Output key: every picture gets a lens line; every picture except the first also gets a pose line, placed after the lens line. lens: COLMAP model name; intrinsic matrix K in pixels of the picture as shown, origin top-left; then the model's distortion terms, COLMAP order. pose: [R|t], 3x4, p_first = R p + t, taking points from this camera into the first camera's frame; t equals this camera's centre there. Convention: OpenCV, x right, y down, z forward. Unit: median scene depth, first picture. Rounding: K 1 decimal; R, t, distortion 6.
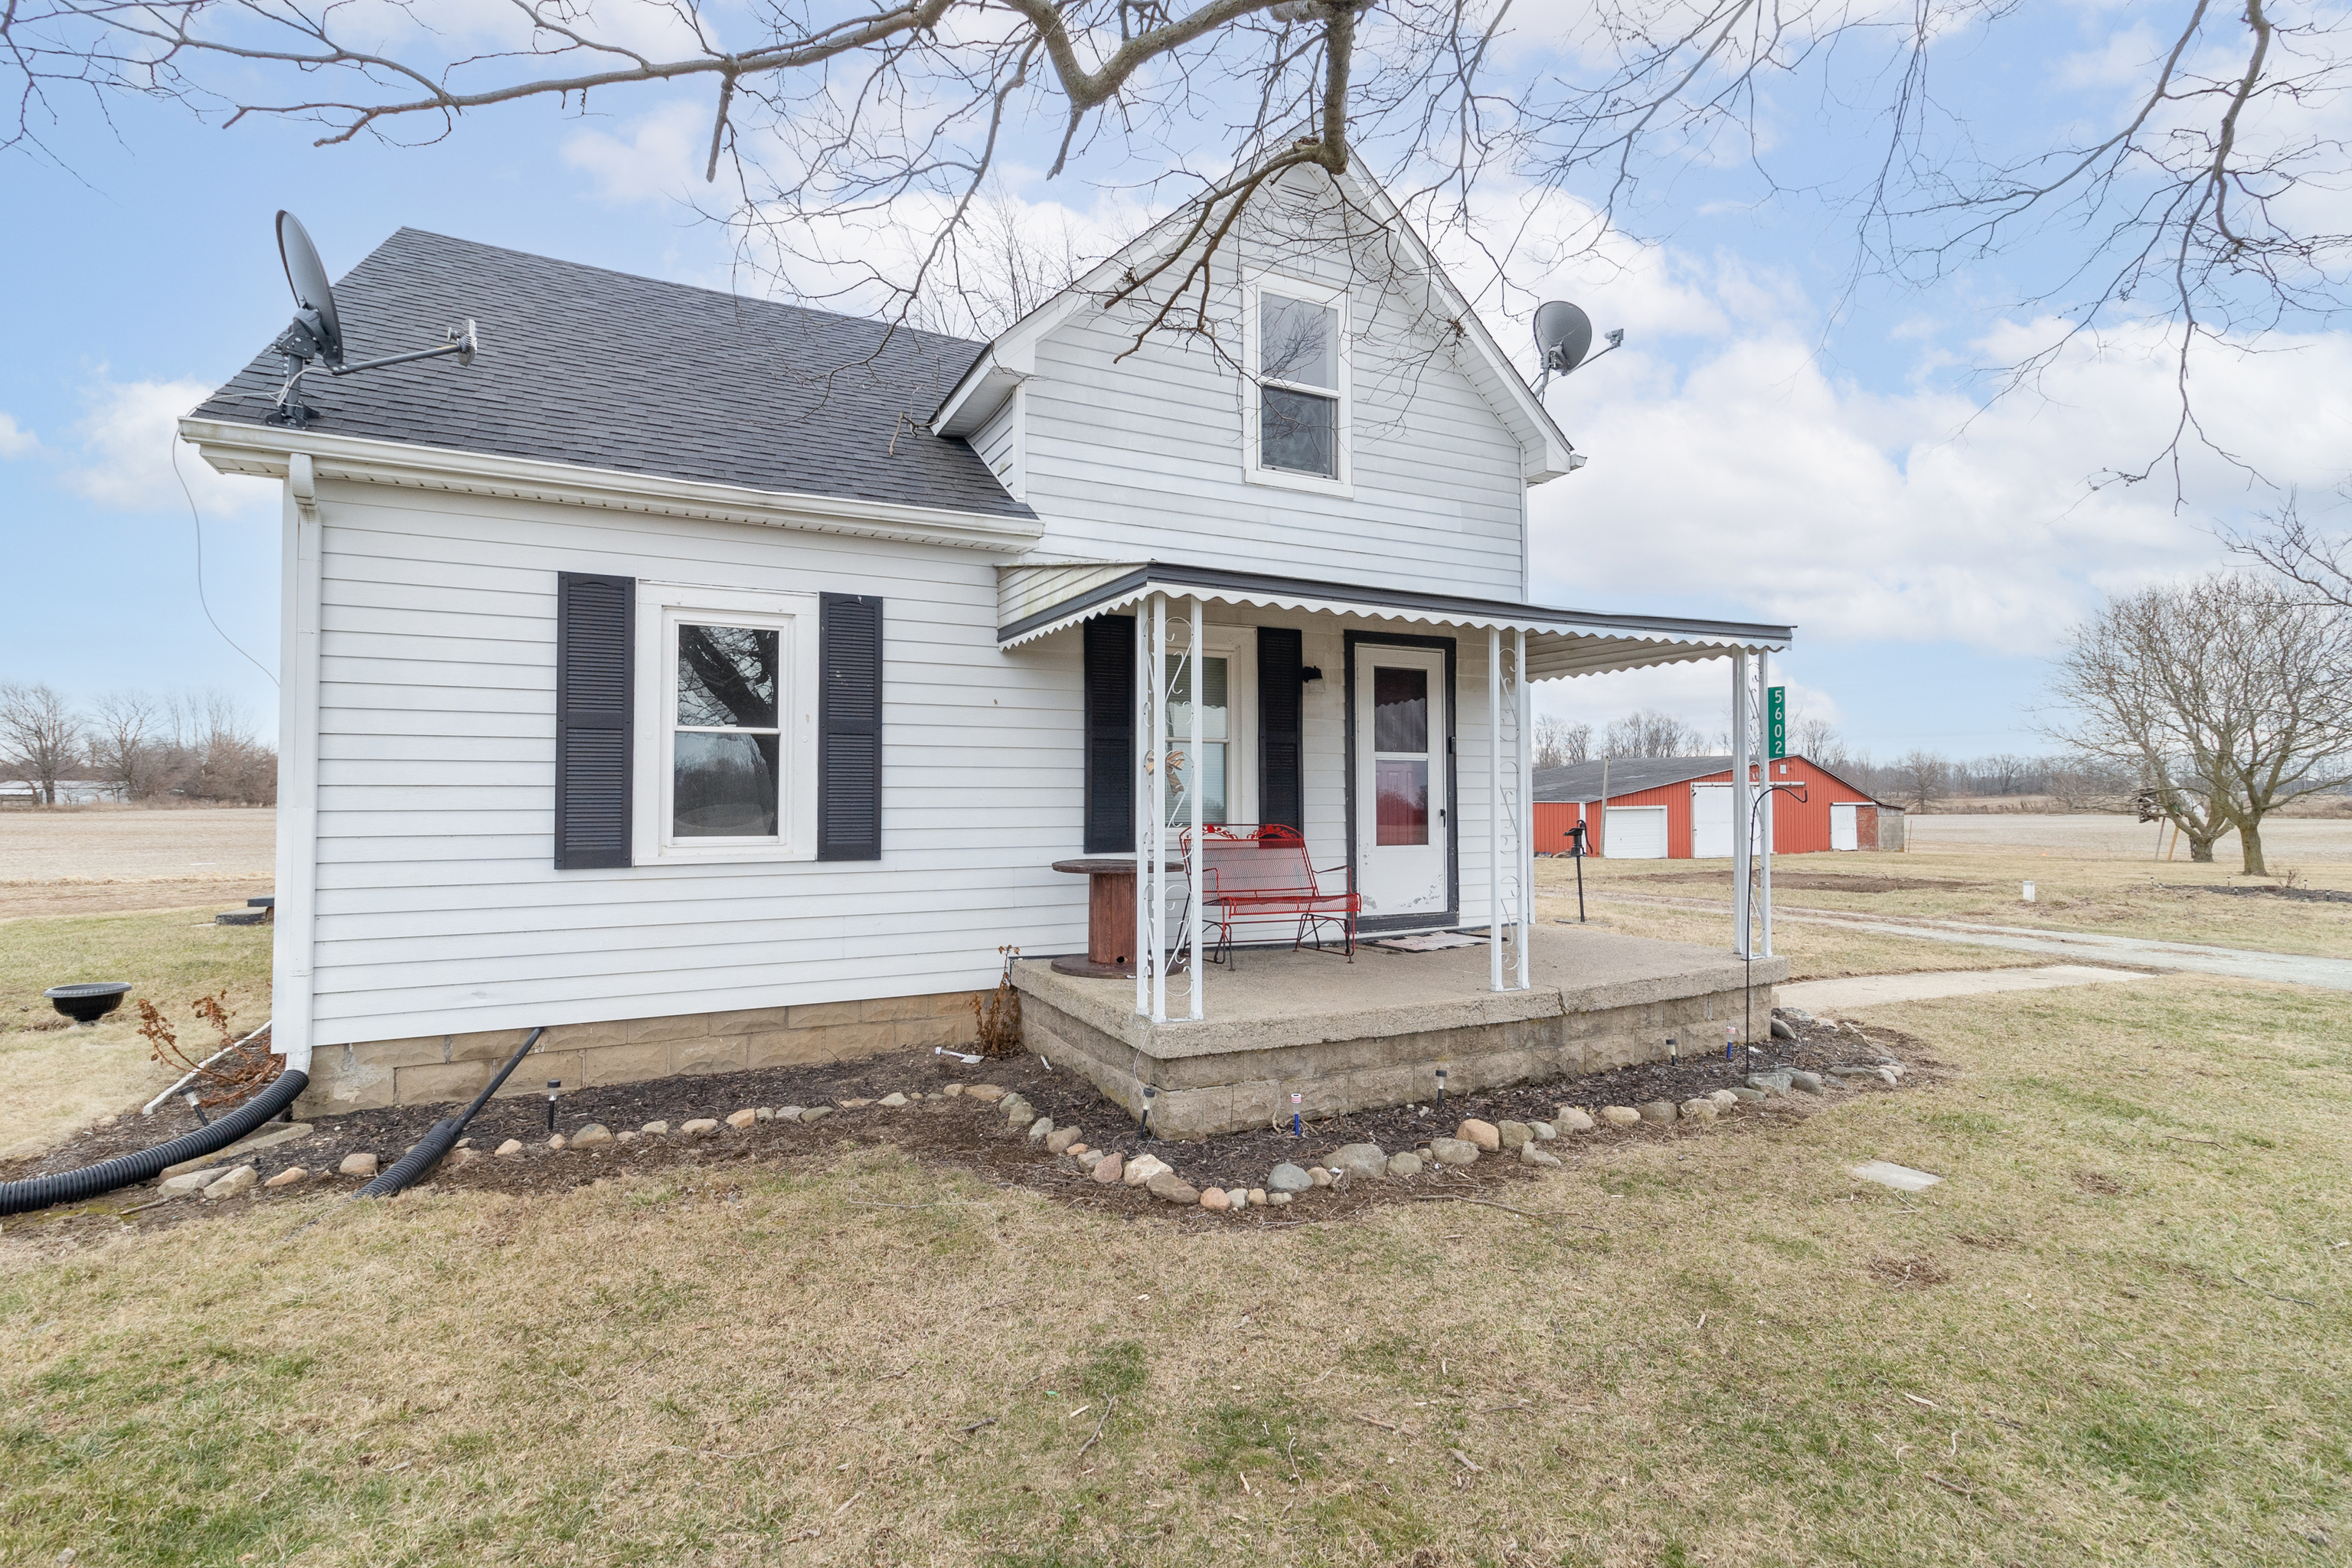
lens RADIAL K [[1096.3, 0, 1168.0], [0, 1096.3, 762.8], [0, 0, 1]] dist [0.001432, 0.001597]
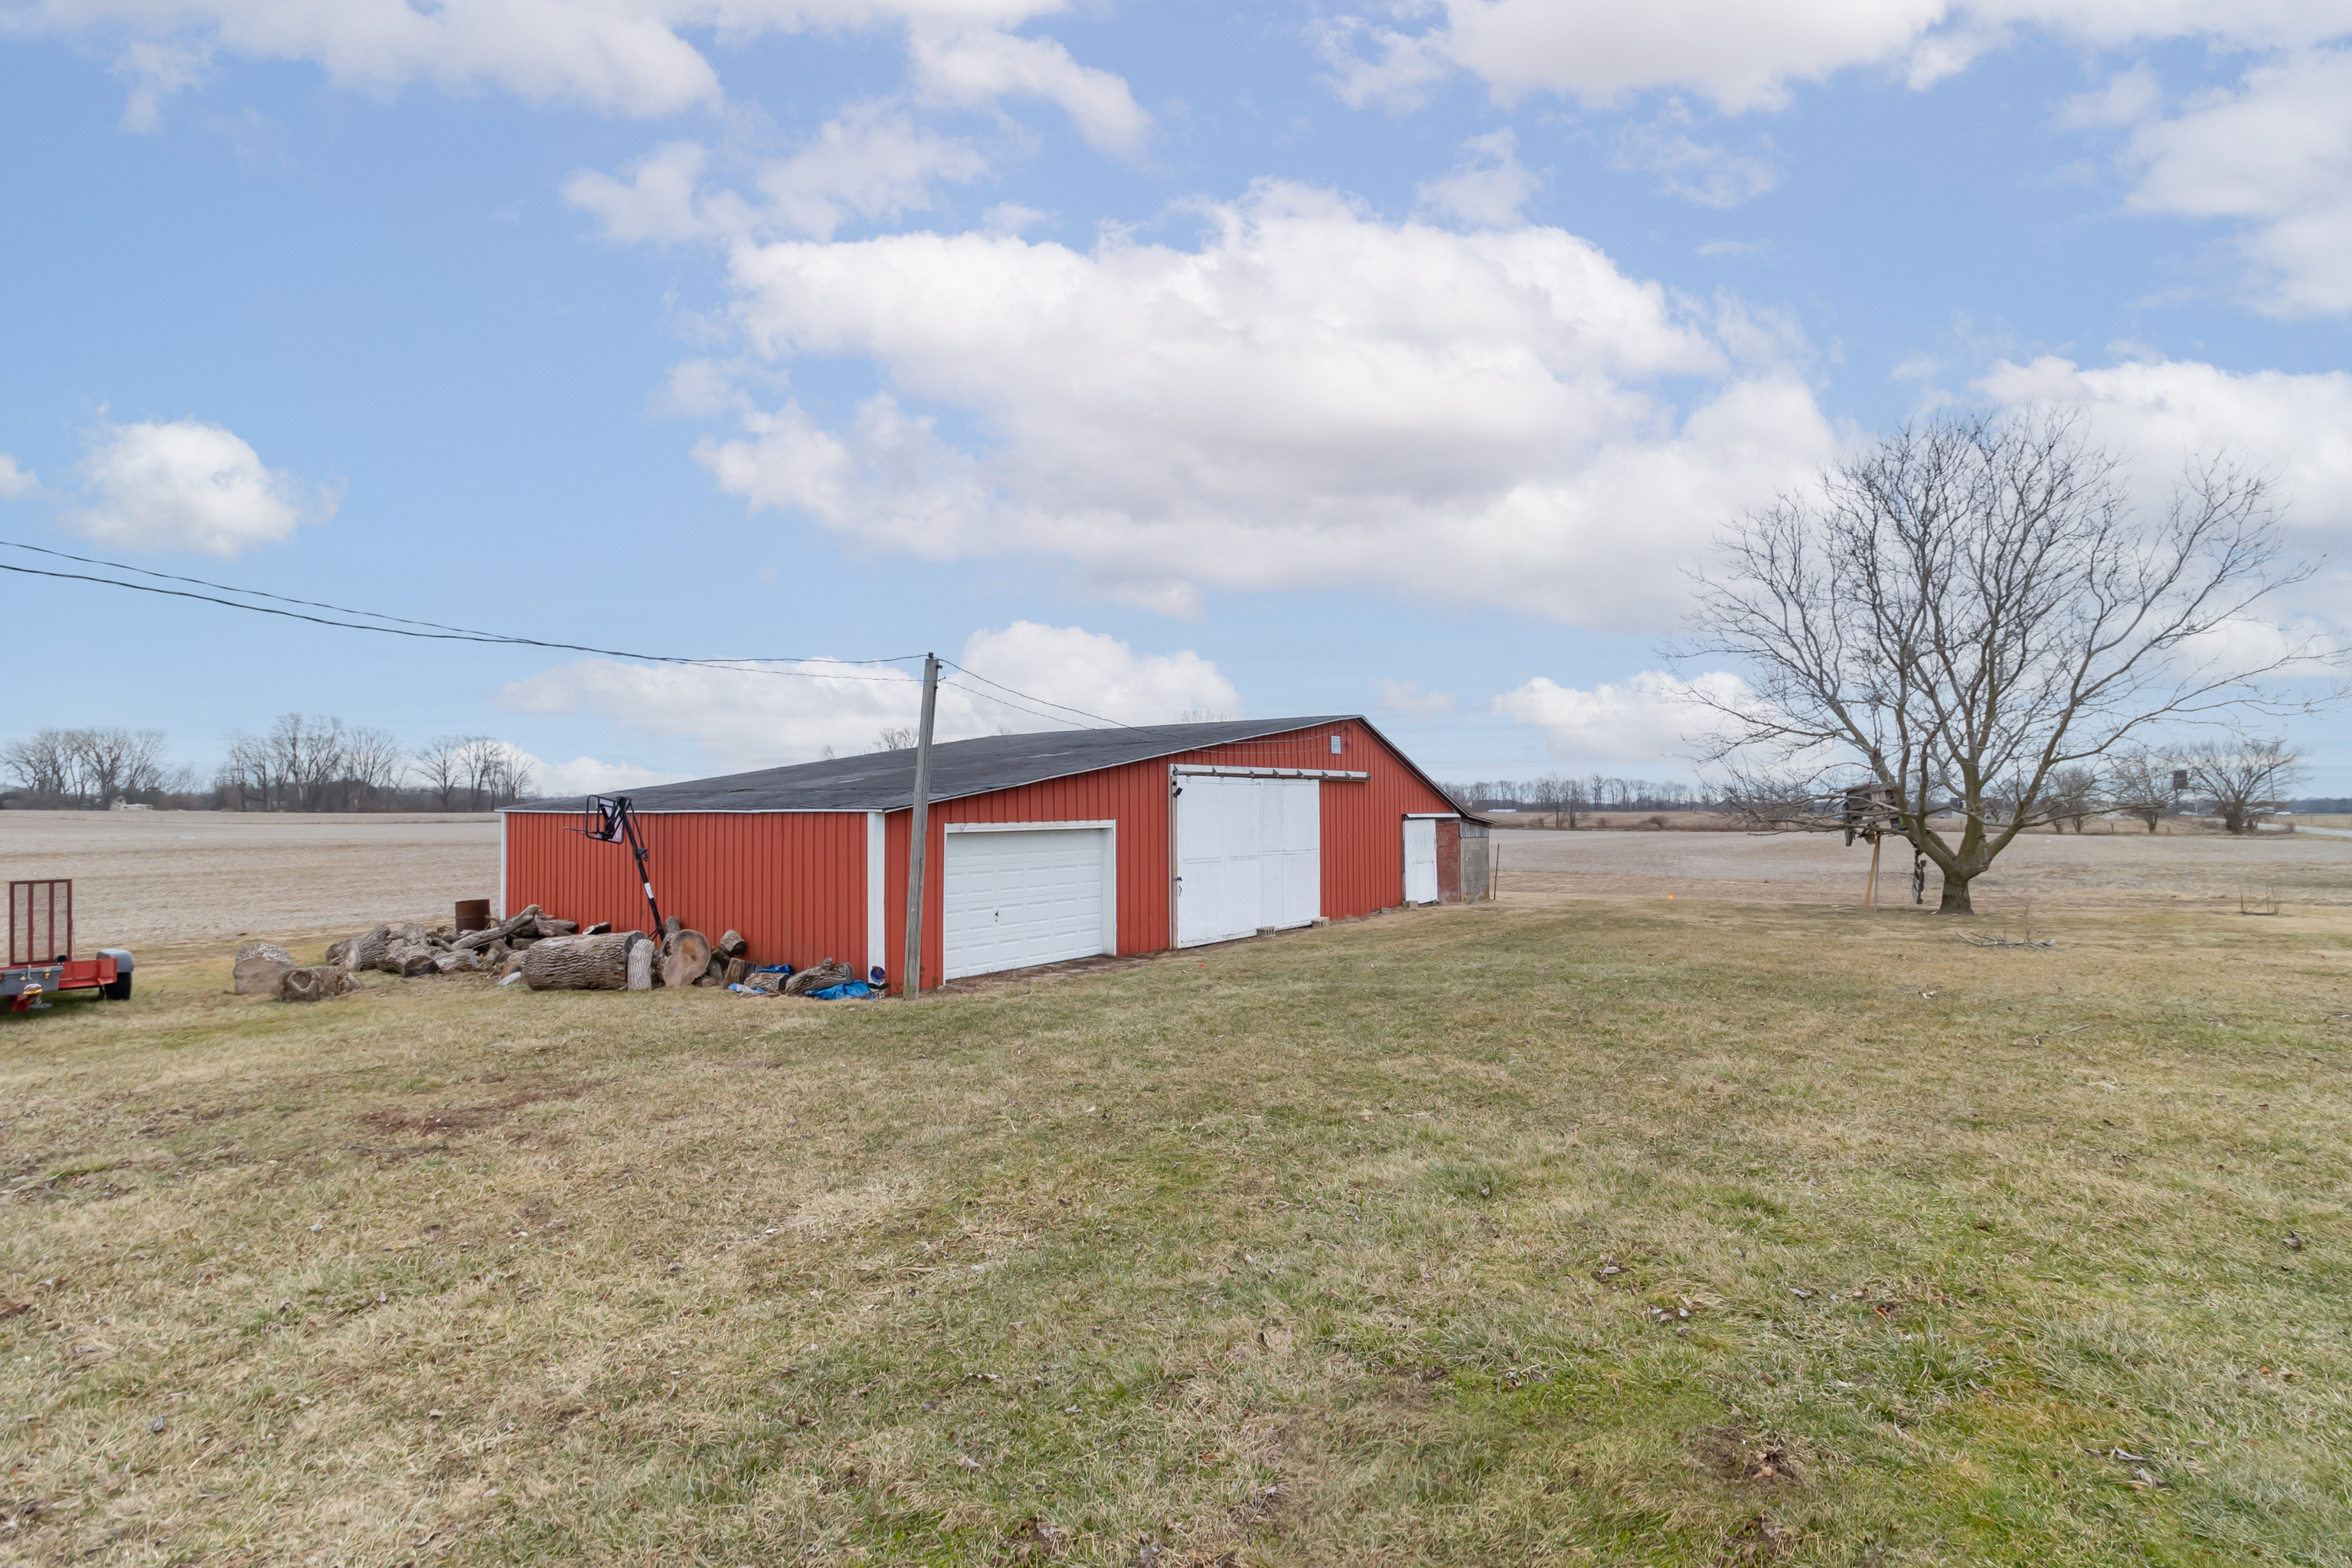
lens RADIAL K [[1096.3, 0, 1184.8], [0, 1096.3, 782.4], [0, 0, 1]] dist [0.001432, 0.001597]
pose [[0.884224, 0.010472, 0.466946, 1.901228], [-0.010463, 0.999942, -0.002614, 0.169708], [-0.466946, -0.002574, 0.884282, 4.161431]]
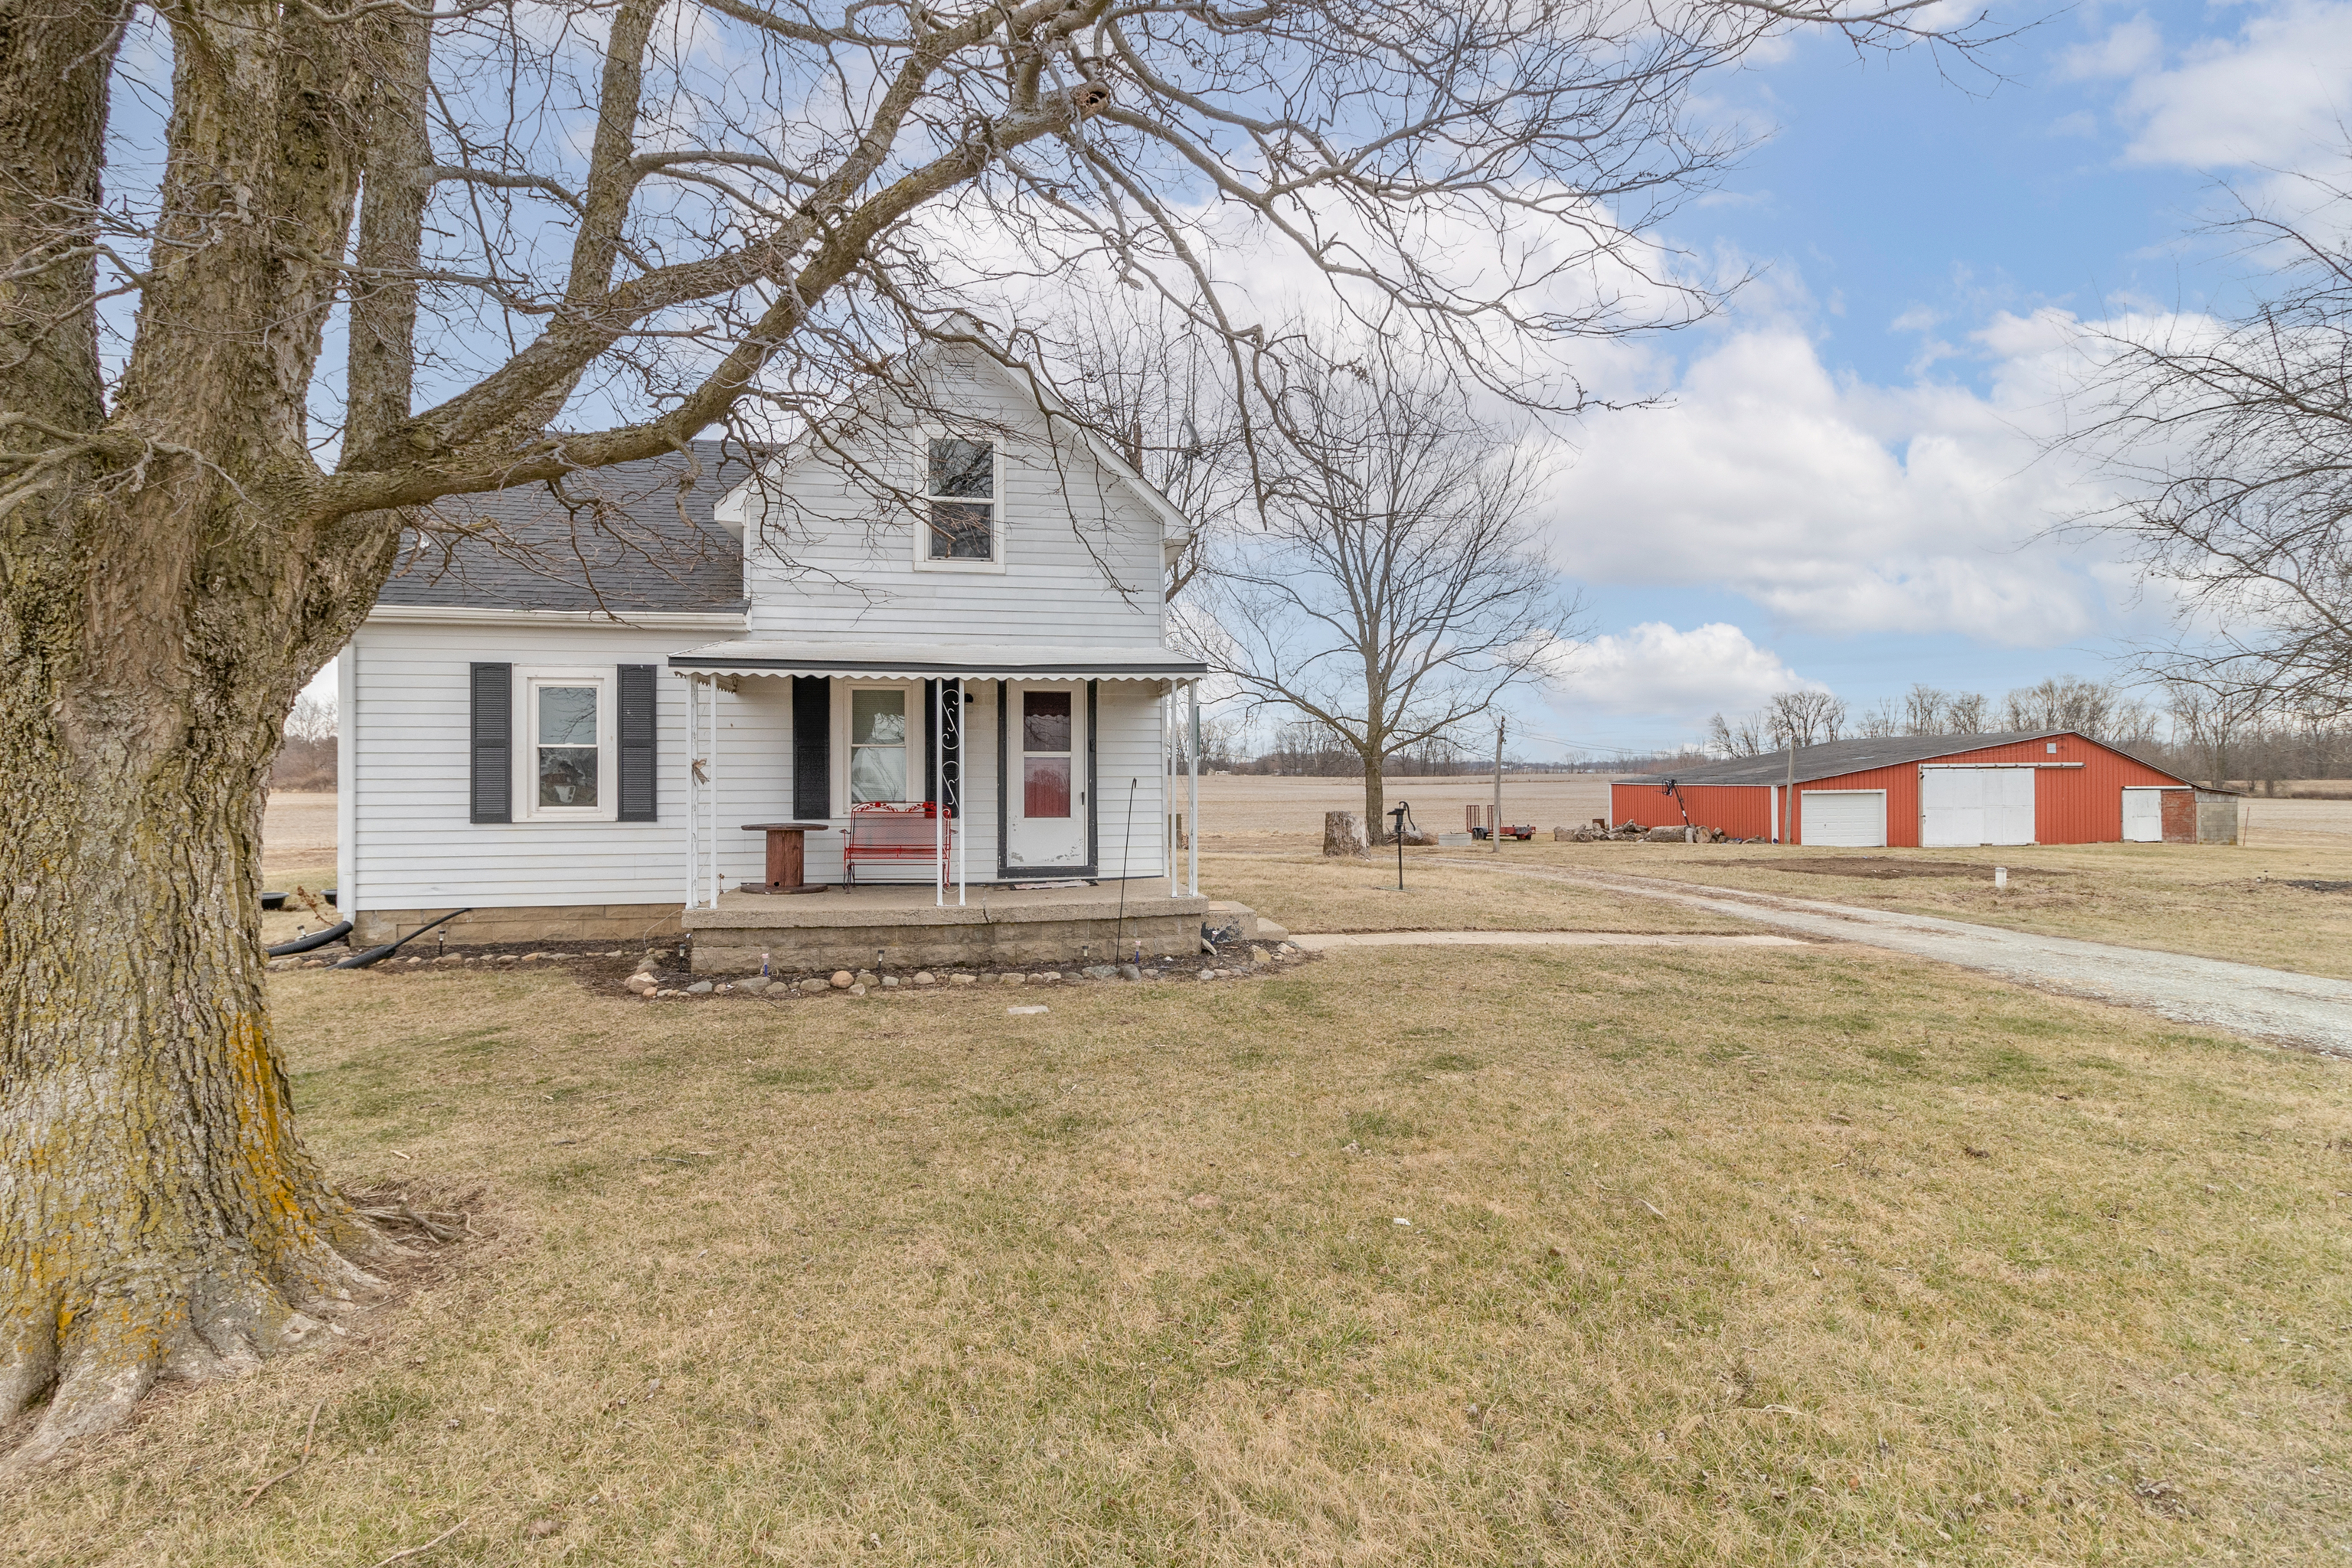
lens RADIAL K [[1096.3, 0, 1159.4], [0, 1096.3, 766.7], [0, 0, 1]] dist [0.001432, 0.001597]
pose [[0.958628, -0.004247, -0.284630, 0.857583], [0.009796, 0.999789, 0.018075, -0.016692], [0.284493, -0.020115, 0.958467, -0.351746]]
